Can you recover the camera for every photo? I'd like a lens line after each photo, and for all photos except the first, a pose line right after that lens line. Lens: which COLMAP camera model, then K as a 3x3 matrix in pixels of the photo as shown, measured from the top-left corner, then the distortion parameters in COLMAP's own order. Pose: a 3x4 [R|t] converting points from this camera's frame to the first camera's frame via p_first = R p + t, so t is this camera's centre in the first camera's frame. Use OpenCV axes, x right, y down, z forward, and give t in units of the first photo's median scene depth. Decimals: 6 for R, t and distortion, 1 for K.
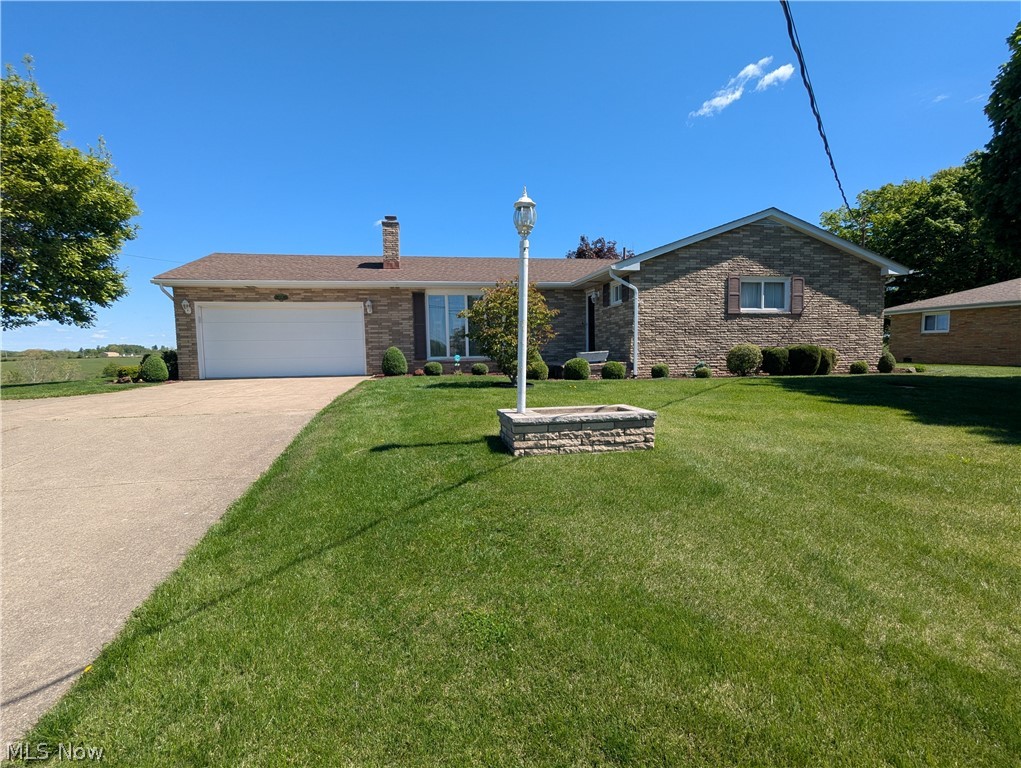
lens RADIAL K [[472.3, 0, 510.5], [0, 472.3, 384.0], [0, 0, 1]] dist [0.003480, -0.000042]
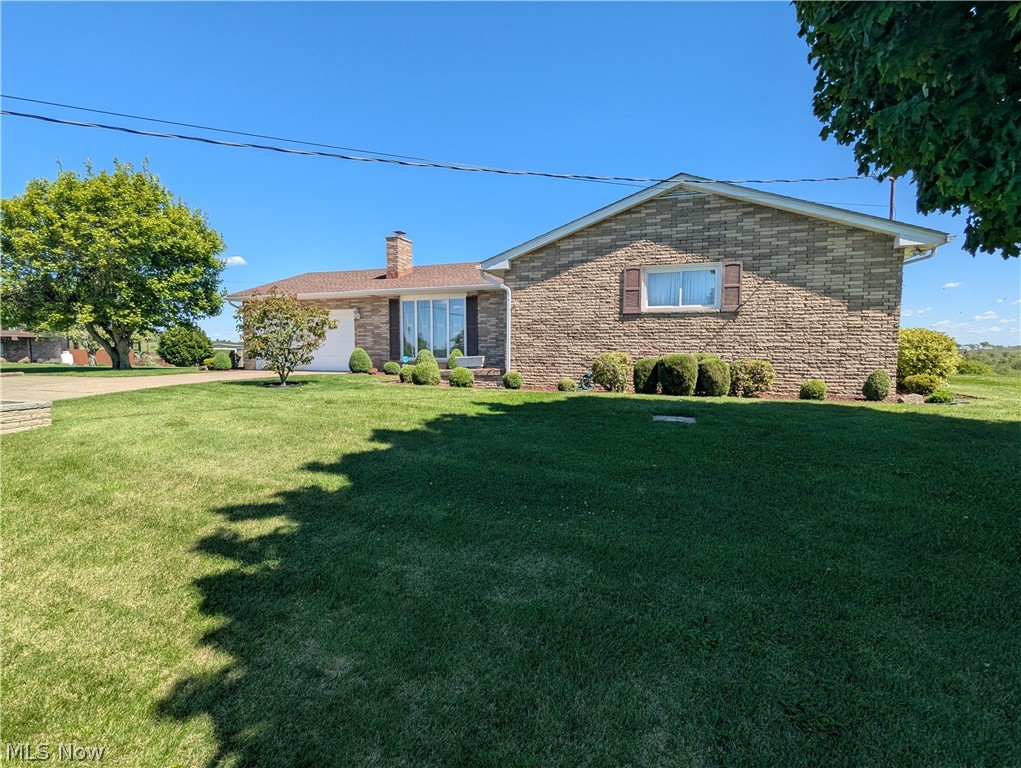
lens RADIAL K [[472.3, 0, 510.5], [0, 472.3, 384.0], [0, 0, 1]] dist [0.003480, -0.000042]
pose [[0.870075, 0.053033, -0.490058, 0.687036], [-0.051736, 0.998529, 0.016204, -0.031467], [0.490197, 0.011255, 0.871539, 0.199287]]
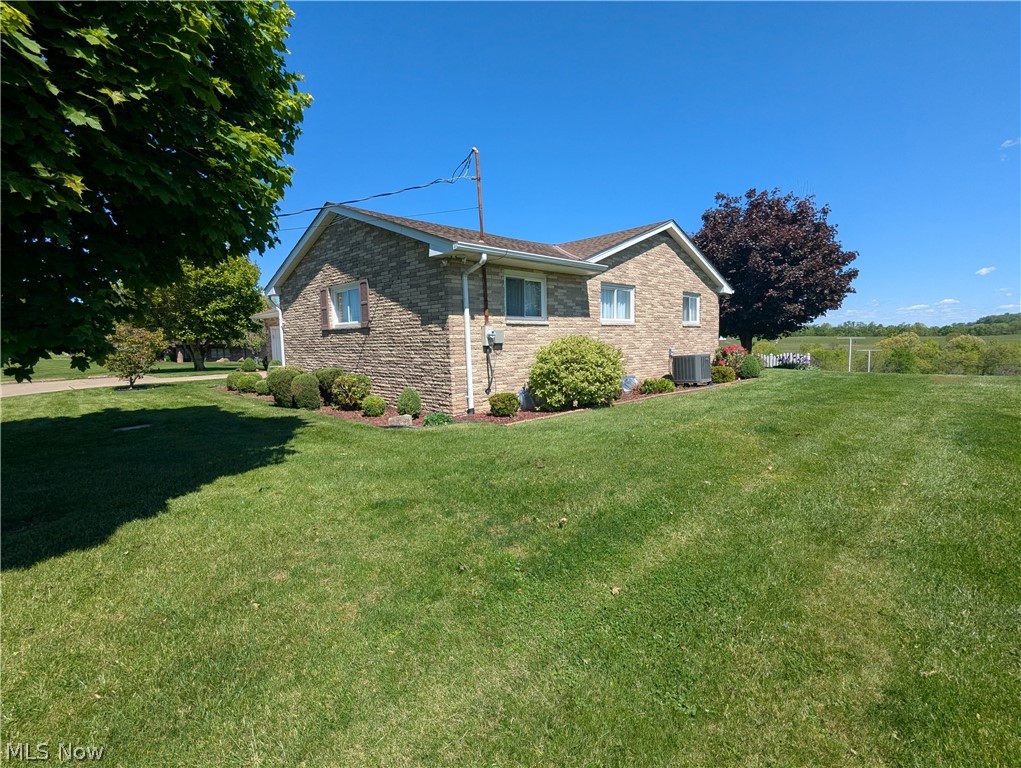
lens RADIAL K [[472.3, 0, 510.5], [0, 472.3, 384.0], [0, 0, 1]] dist [0.003480, -0.000042]
pose [[0.576747, 0.075269, -0.813448, 1.400562], [-0.046582, 0.997156, 0.059241, -0.115490], [0.815594, 0.003725, 0.578613, 0.761532]]
